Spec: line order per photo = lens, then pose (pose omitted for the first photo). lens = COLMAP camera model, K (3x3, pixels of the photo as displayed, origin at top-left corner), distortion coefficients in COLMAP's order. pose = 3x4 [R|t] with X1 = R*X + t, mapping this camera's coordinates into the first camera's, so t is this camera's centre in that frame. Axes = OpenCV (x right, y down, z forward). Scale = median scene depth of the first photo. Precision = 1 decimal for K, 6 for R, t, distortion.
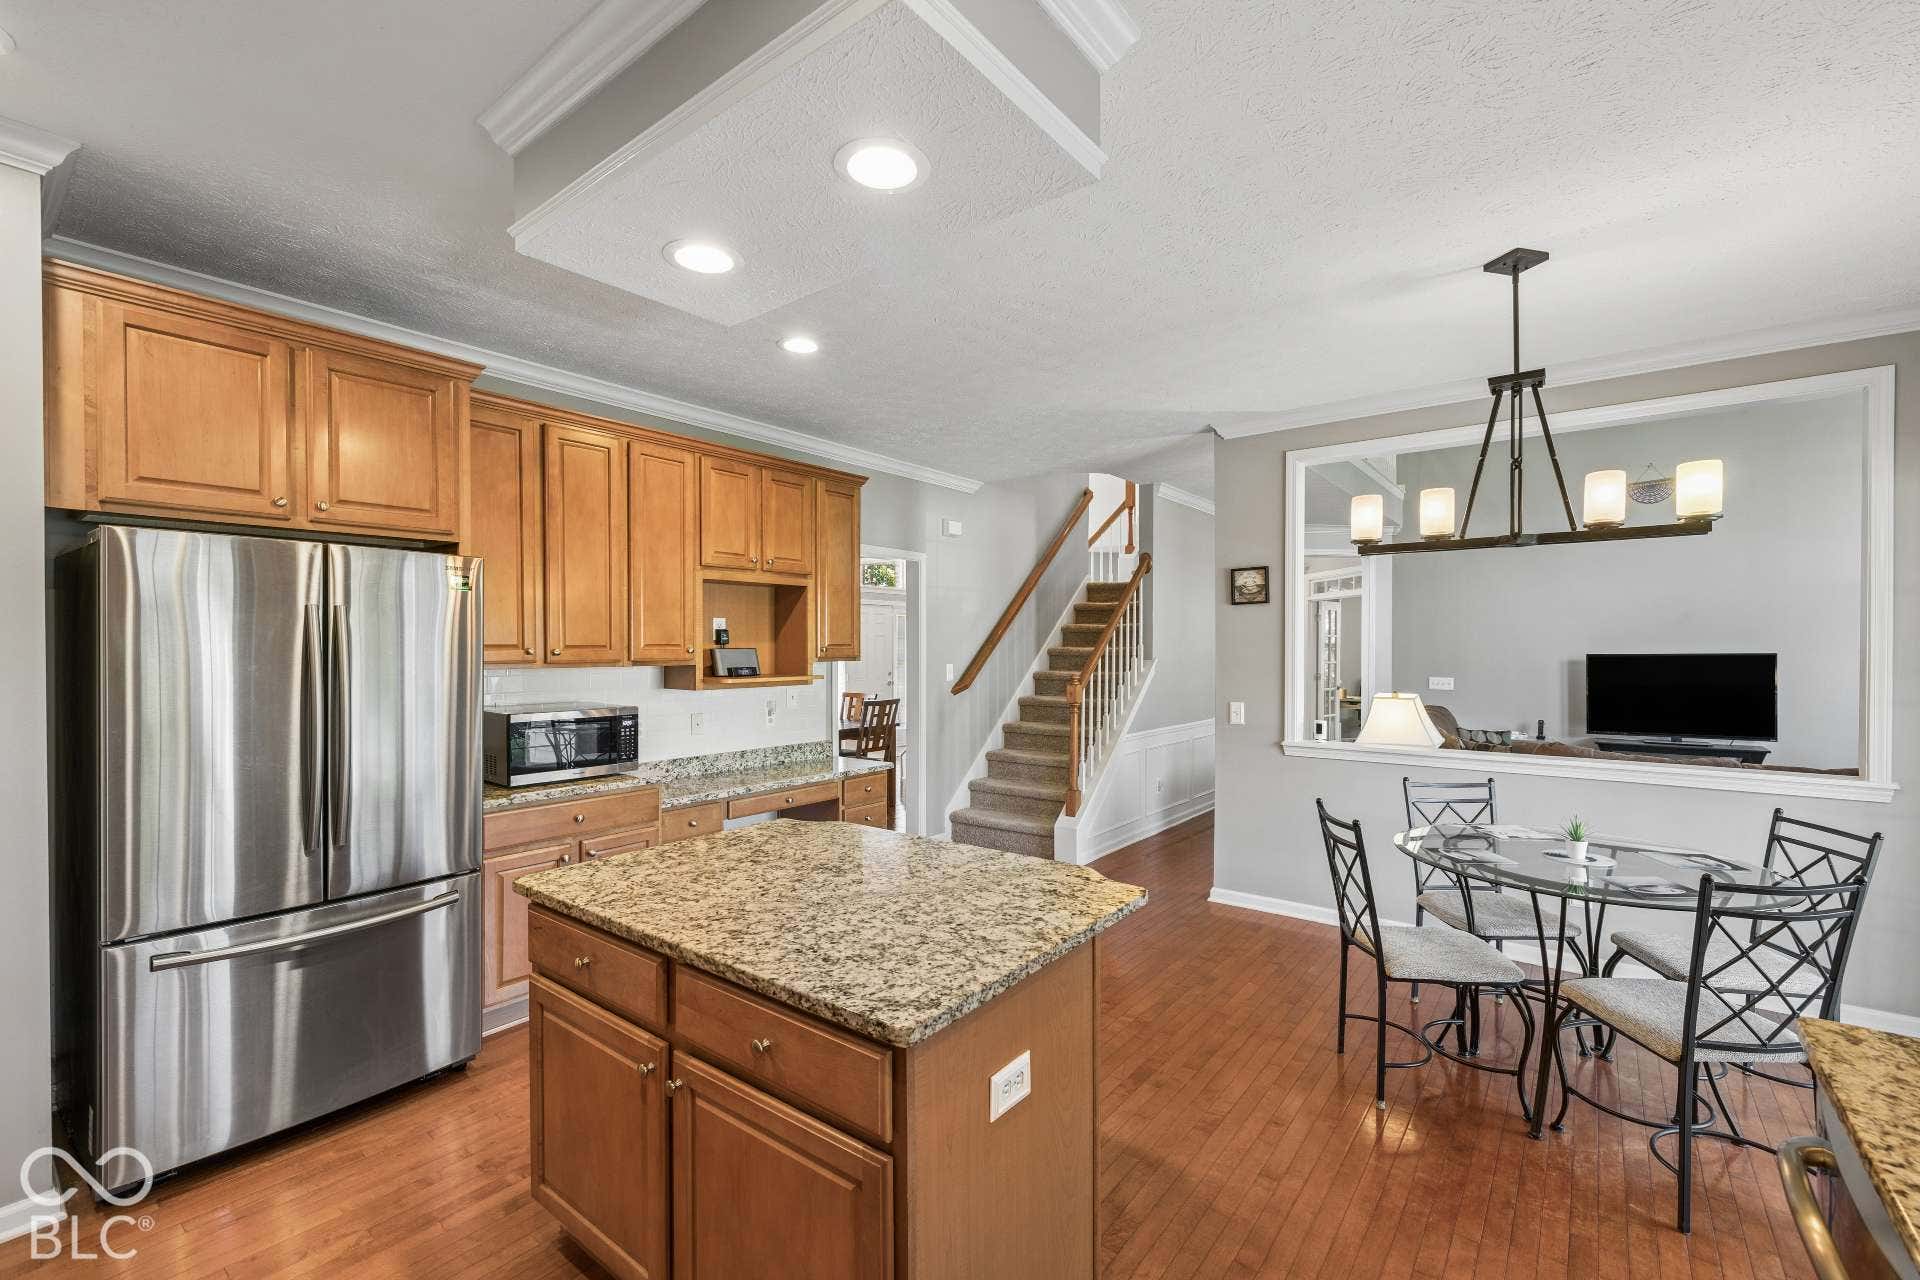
lens RADIAL K [[814.9, 0, 963.7], [0, 814.9, 653.0], [0, 0, 1]] dist [0.000739, 0.000091]
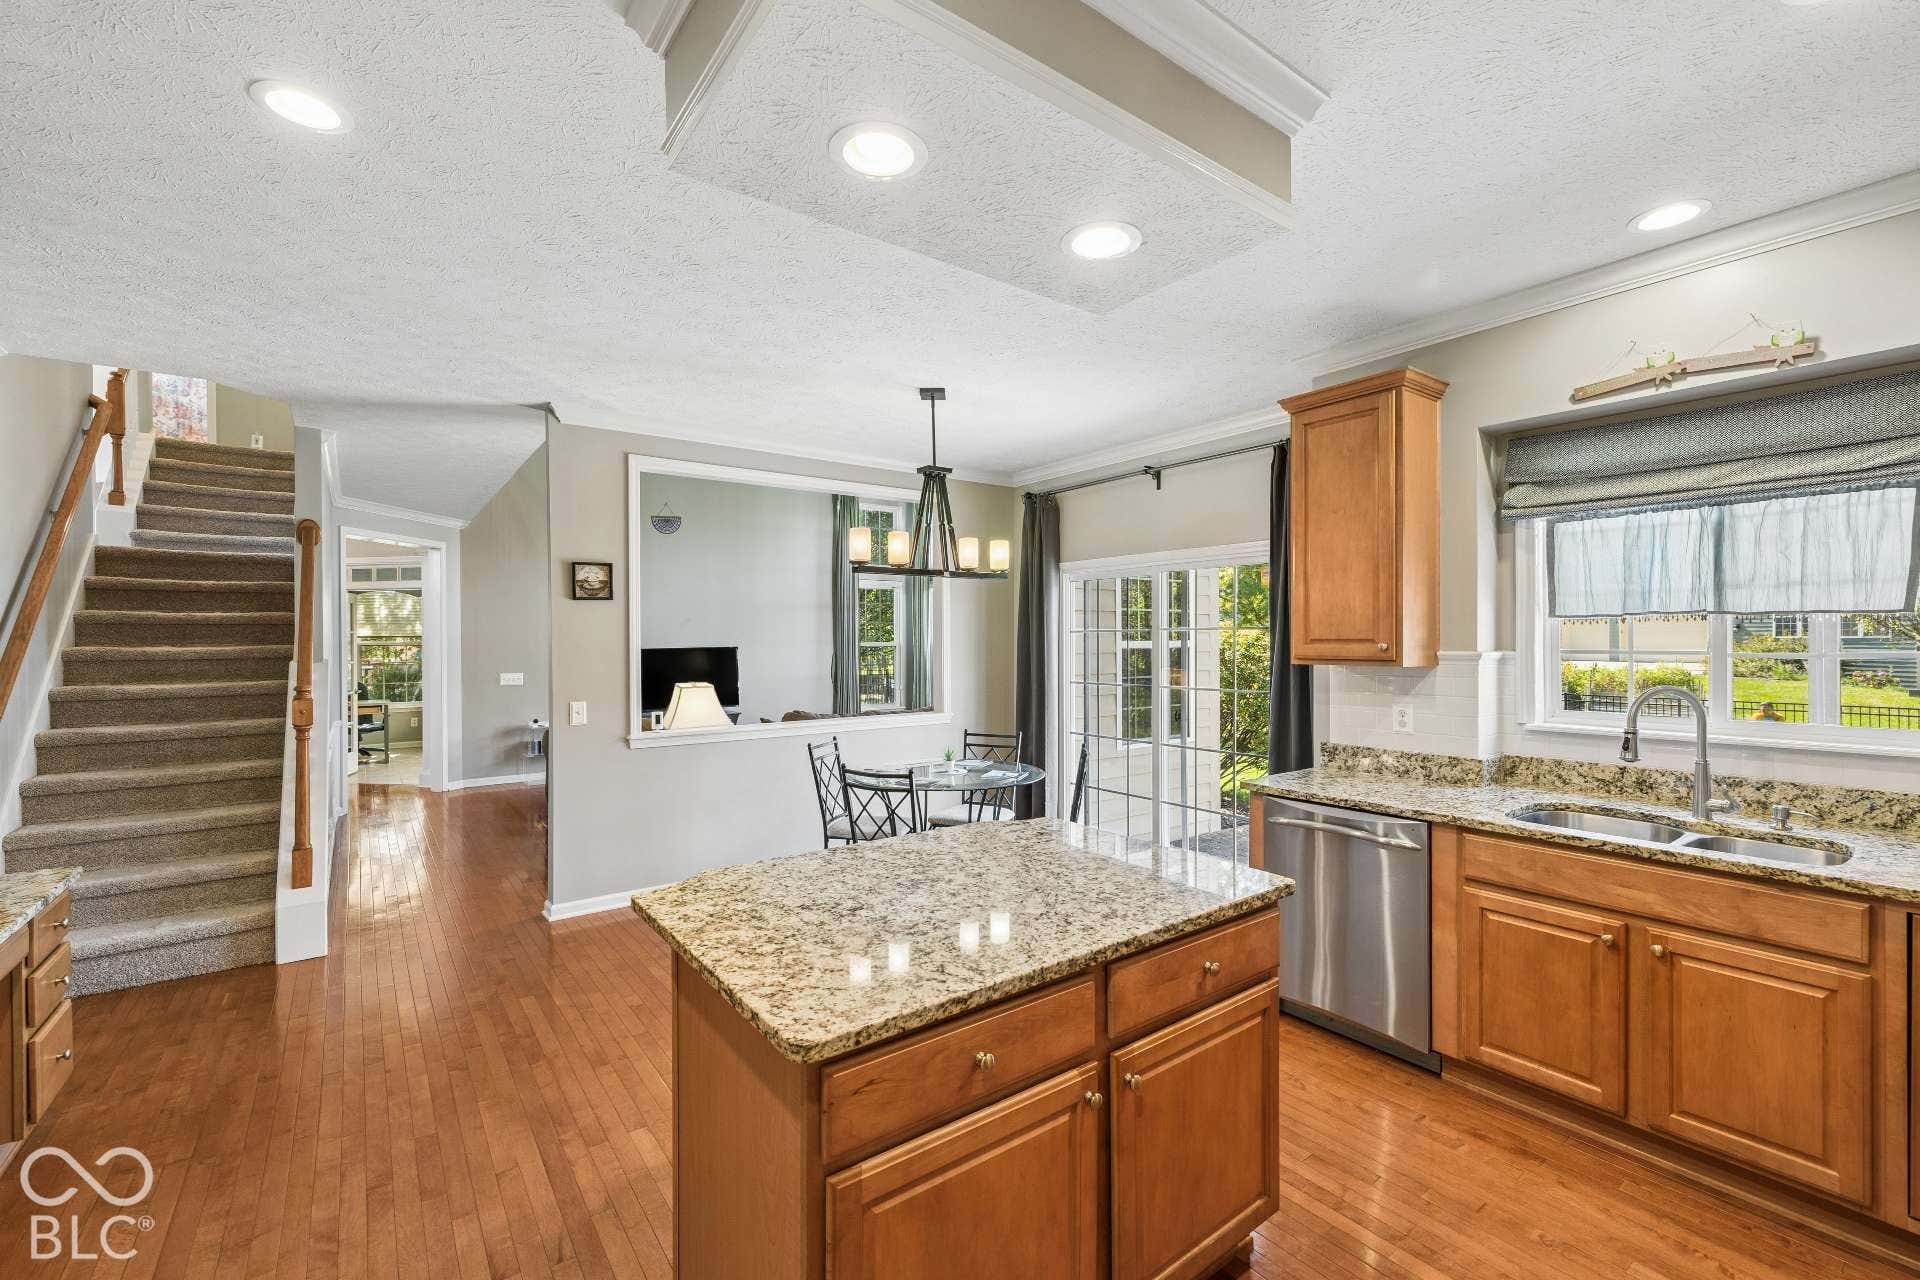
lens RADIAL K [[812.9, 0, 960.0], [0, 812.9, 640.0], [0, 0, 1]] dist [0.000890, 0.000387]
pose [[0.263871, -0.001140, 0.964557, -0.856167], [0.013818, 0.999901, -0.002598, -0.006074], [-0.964459, 0.014013, 0.263861, 0.582723]]
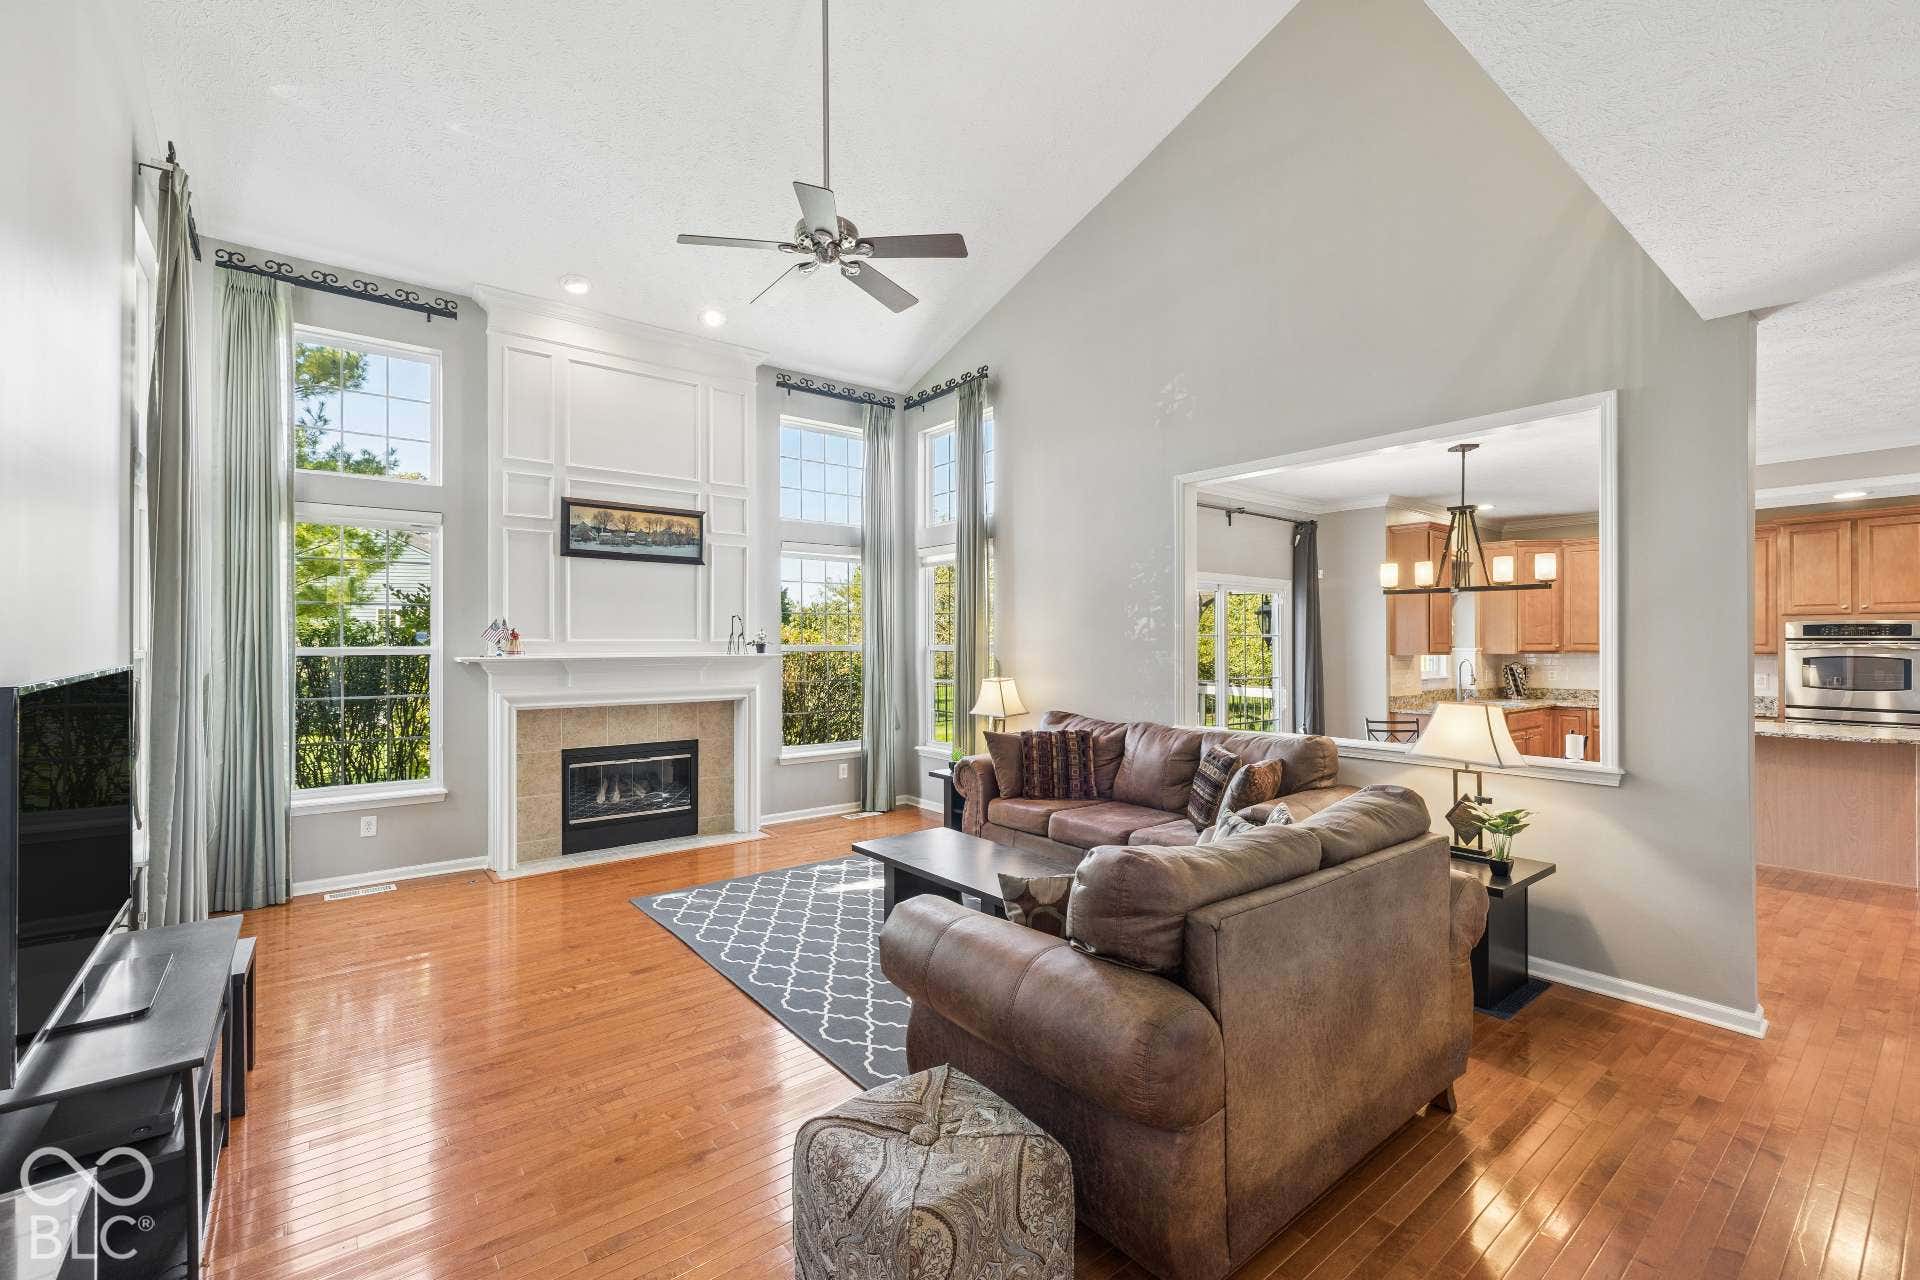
lens RADIAL K [[812.9, 0, 960.0], [0, 812.9, 640.0], [0, 0, 1]] dist [0.000890, 0.000387]
pose [[-0.972376, 0.001253, 0.233416, 1.490691], [0.002685, 0.999979, 0.005816, -0.033013], [-0.233404, 0.006282, -0.972360, 3.395324]]
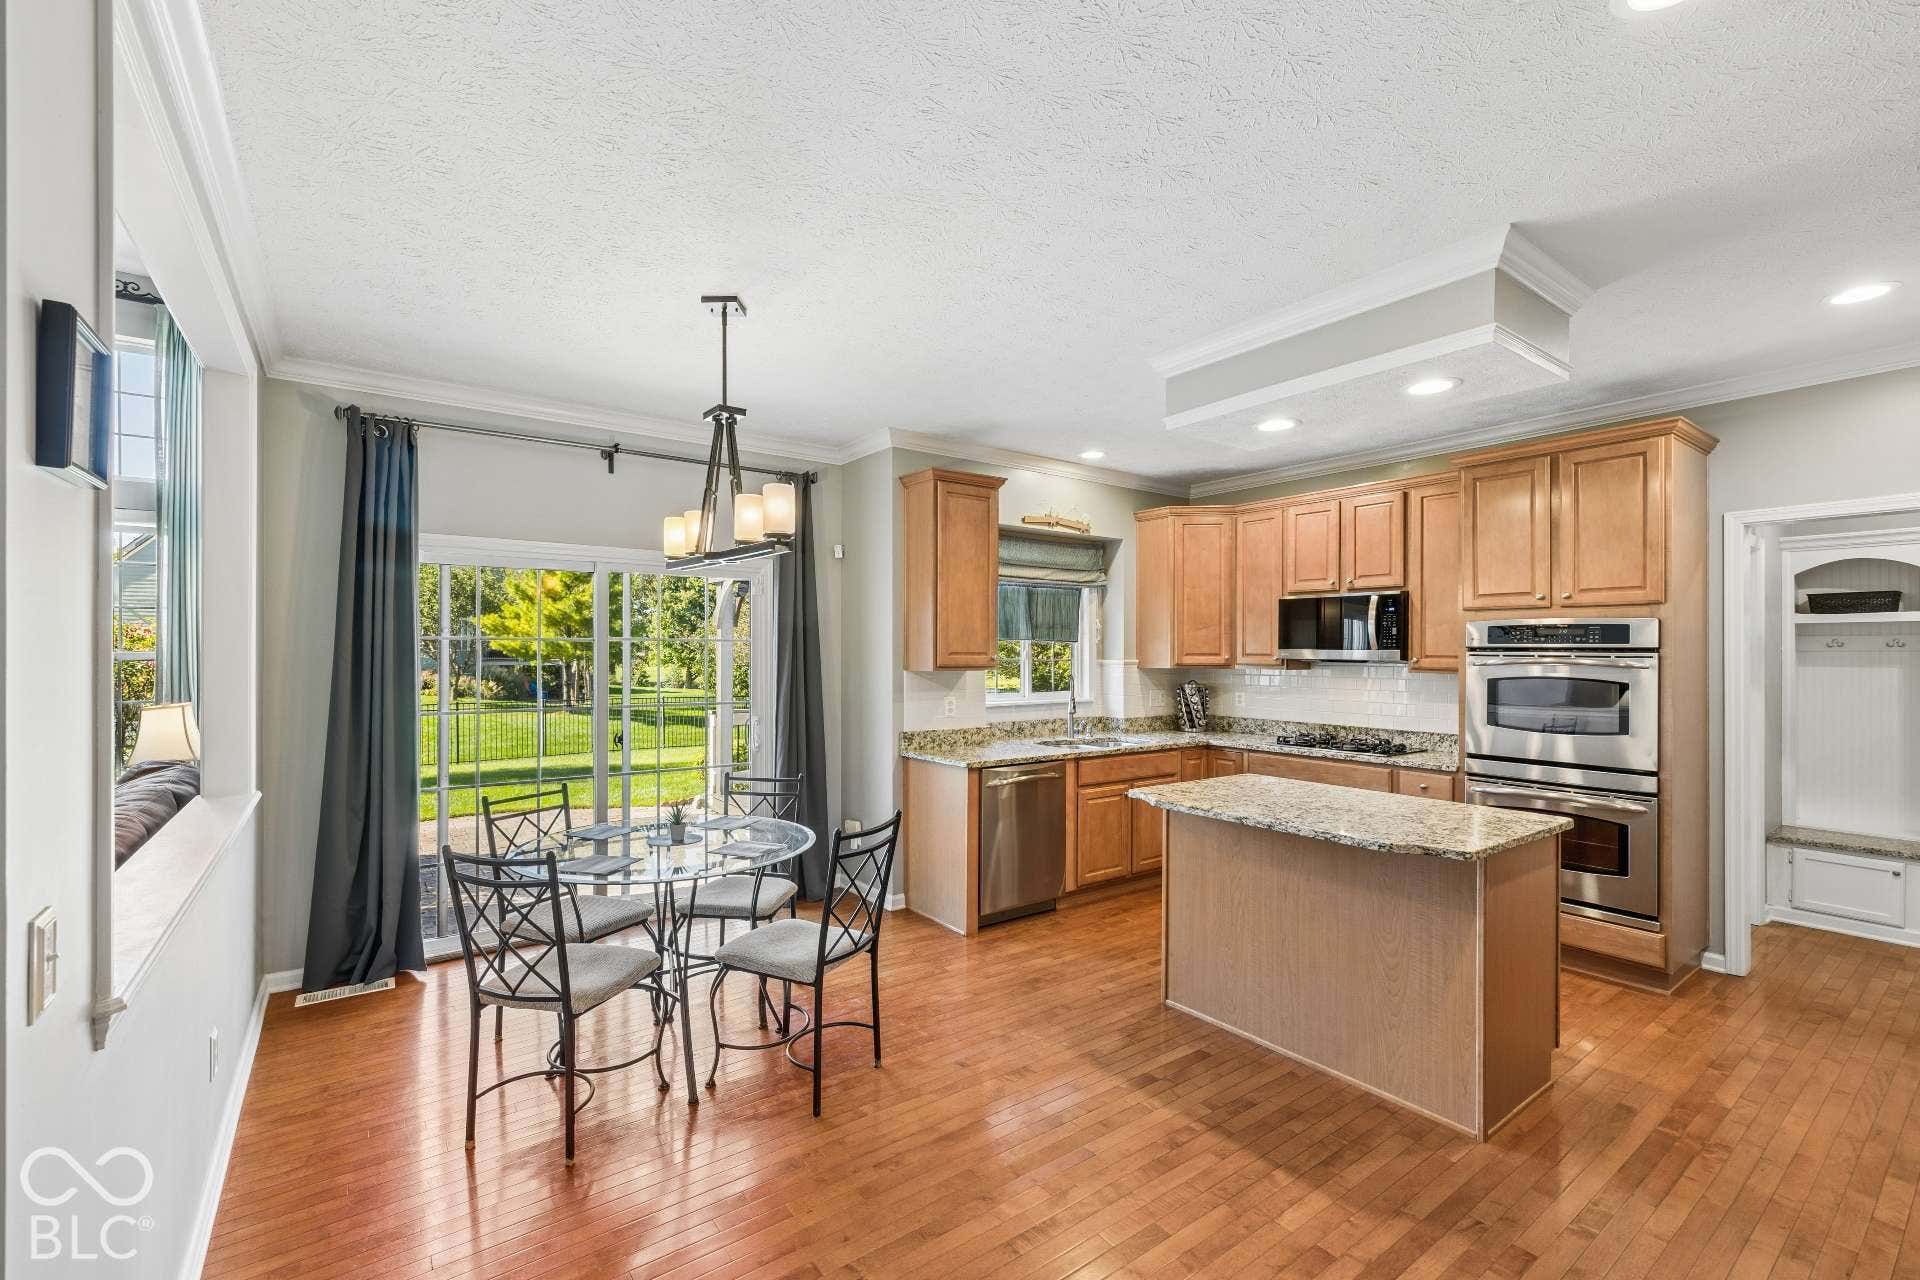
lens RADIAL K [[817.2, 0, 953.7], [0, 817.2, 645.1], [0, 0, 1]] dist [0.000194, 0.000107]
pose [[-0.962114, -0.002399, 0.272636, 0.076789], [-0.001935, 0.999996, 0.001969, -0.022233], [-0.272639, 0.001367, -0.962115, 2.113091]]
